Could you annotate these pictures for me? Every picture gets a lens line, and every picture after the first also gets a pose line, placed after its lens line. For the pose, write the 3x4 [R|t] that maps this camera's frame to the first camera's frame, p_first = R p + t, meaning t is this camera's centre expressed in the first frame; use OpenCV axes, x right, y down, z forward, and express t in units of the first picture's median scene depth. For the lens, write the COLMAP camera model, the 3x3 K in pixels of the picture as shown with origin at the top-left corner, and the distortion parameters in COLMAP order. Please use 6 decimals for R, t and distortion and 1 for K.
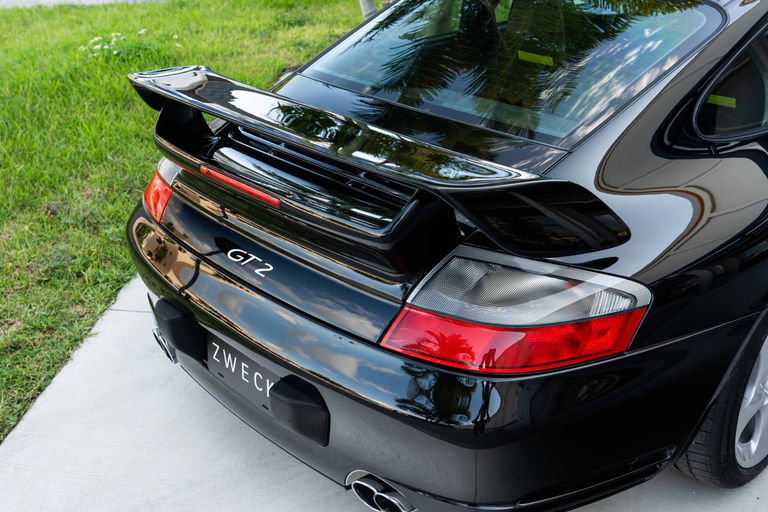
lens RADIAL K [[815.1, 0, 384.4], [0, 815.1, 263.6], [0, 0, 1]] dist [0.032125, 0.000000]
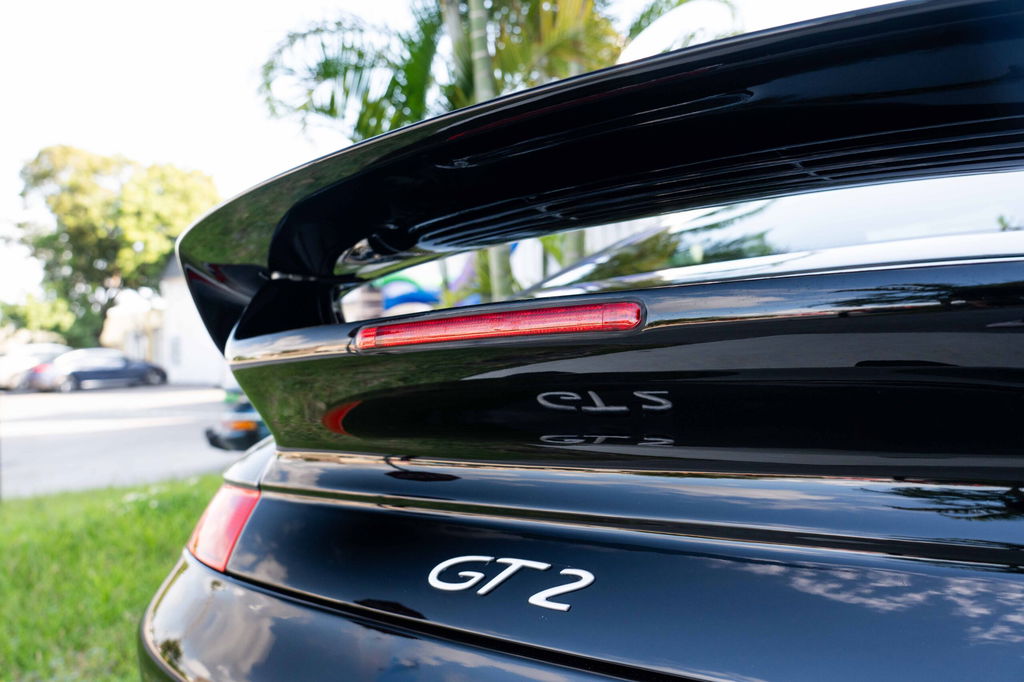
lens RADIAL K [[912.4, 0, 510.4], [0, 912.4, 337.7], [0, 0, 1]] dist [0.021475, 0.005762]
pose [[0.995802, -0.060746, 0.068478, -0.130112], [0.085910, 0.878463, -0.470024, 0.061363], [-0.031603, 0.473934, 0.879993, 0.445411]]
